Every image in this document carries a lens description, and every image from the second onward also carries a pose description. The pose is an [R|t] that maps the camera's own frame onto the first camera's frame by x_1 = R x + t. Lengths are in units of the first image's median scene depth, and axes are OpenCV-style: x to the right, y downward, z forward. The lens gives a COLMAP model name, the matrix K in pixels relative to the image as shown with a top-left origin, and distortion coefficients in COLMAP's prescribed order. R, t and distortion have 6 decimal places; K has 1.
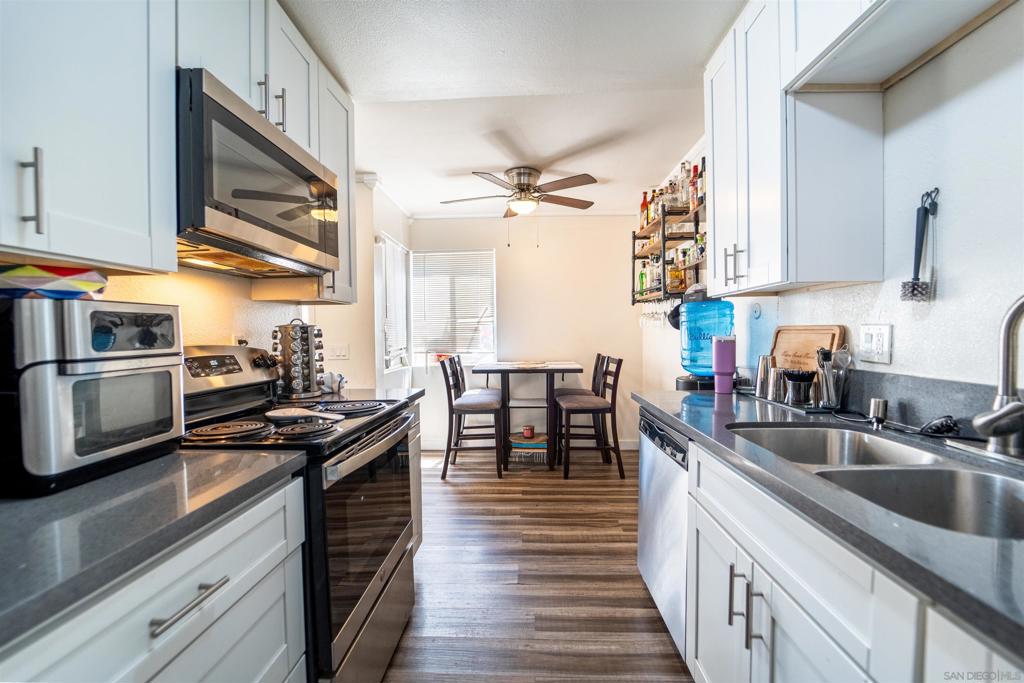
lens RADIAL K [[420.4, 0, 512.6], [0, 420.4, 342.2], [0, 0, 1]] dist [-0.020272, 0.001450]
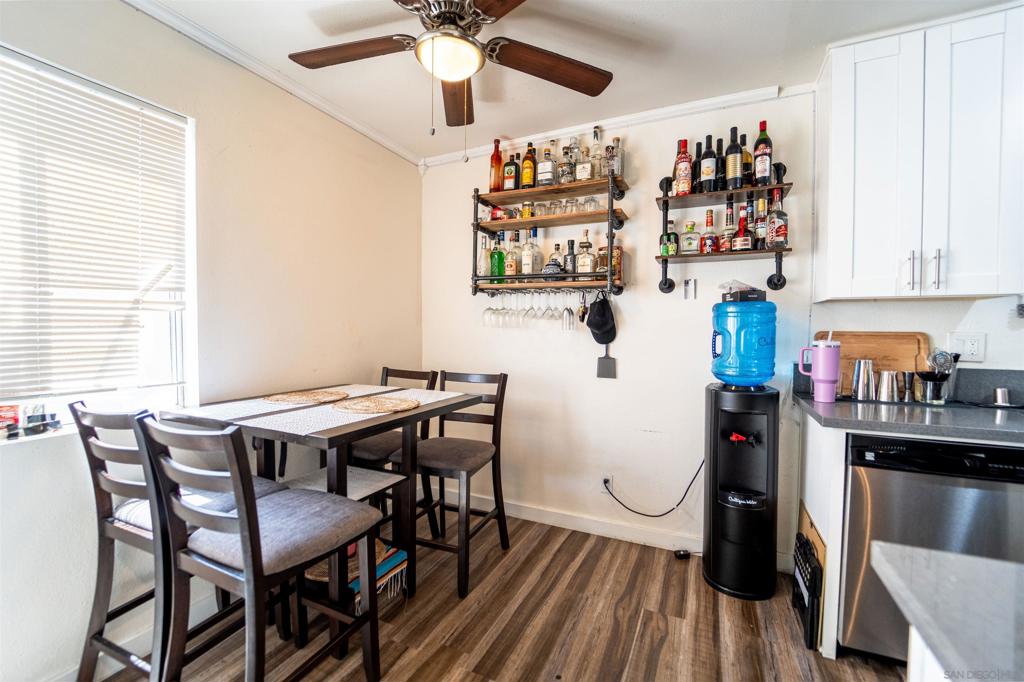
lens RADIAL K [[420.4, 0, 512.8], [0, 420.4, 342.7], [0, 0, 1]] dist [-0.020272, 0.001450]
pose [[0.395454, -0.013367, 0.918389, -0.331137], [0.011685, 0.999886, 0.009522, -0.015034], [-0.918412, 0.006966, 0.395565, 0.672276]]
